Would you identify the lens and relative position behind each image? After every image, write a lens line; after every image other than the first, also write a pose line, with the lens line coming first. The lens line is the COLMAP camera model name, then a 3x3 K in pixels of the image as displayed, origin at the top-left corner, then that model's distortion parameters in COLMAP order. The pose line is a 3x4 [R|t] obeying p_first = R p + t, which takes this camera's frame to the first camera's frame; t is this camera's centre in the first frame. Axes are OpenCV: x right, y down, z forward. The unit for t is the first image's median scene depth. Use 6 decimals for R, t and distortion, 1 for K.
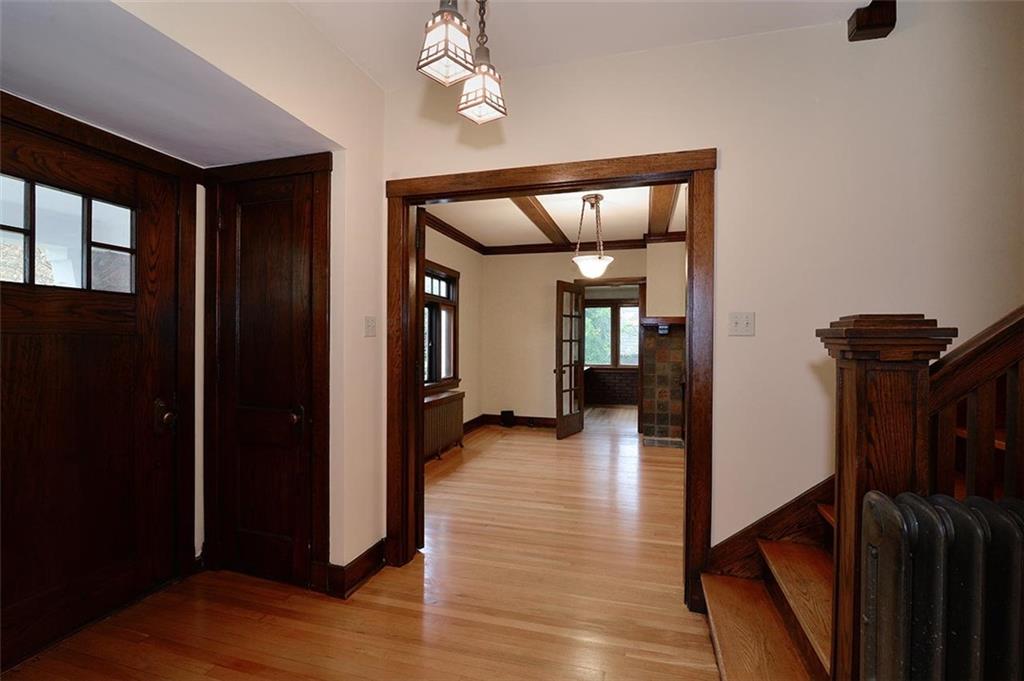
lens RADIAL K [[469.1, 0, 509.8], [0, 469.1, 341.5], [0, 0, 1]] dist [-0.012985, 0.000310]
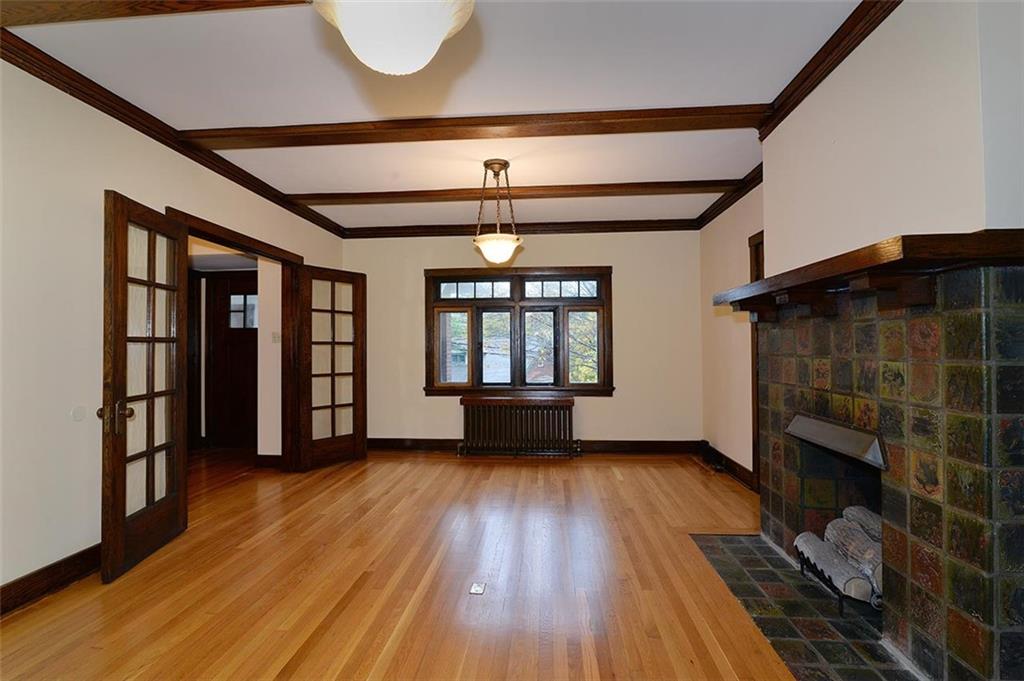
lens RADIAL K [[469.1, 0, 511.7], [0, 469.1, 344.0], [0, 0, 1]] dist [-0.012985, 0.000310]
pose [[0.203719, -0.013825, -0.978932, 0.735805], [0.005180, 0.999902, -0.013043, 0.010089], [0.979016, -0.002413, 0.203770, 0.655154]]
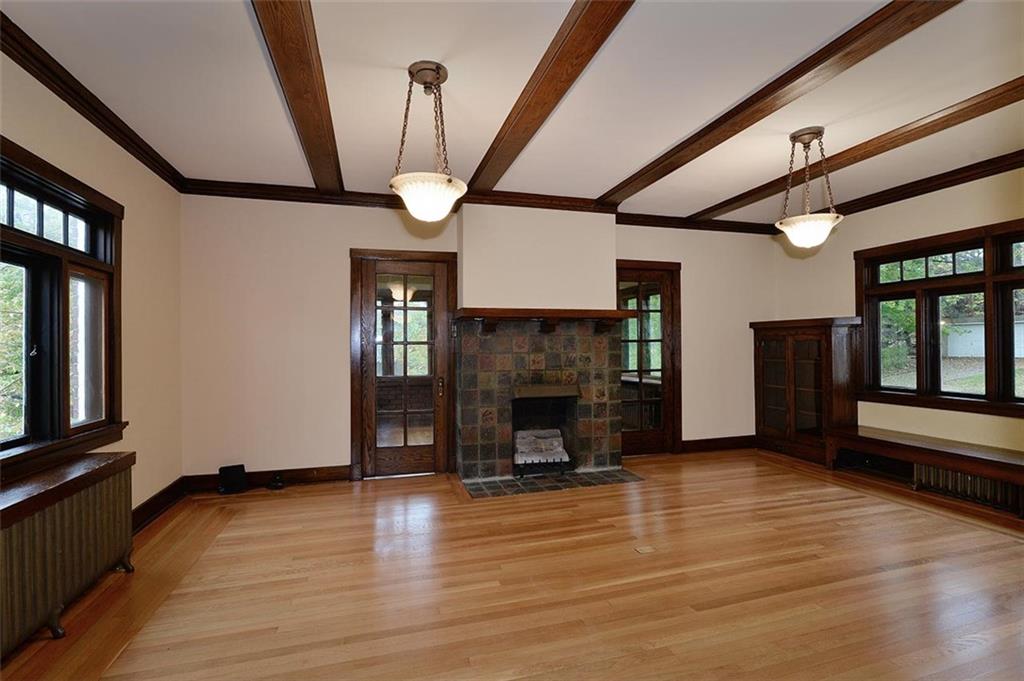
lens RADIAL K [[469.1, 0, 510.3], [0, 469.1, 342.4], [0, 0, 1]] dist [-0.012985, 0.000310]
pose [[0.844679, -0.007601, 0.535220, -0.025883], [0.015982, 0.999812, -0.011023, 0.008181], [-0.535035, 0.017865, 0.844641, 0.379863]]
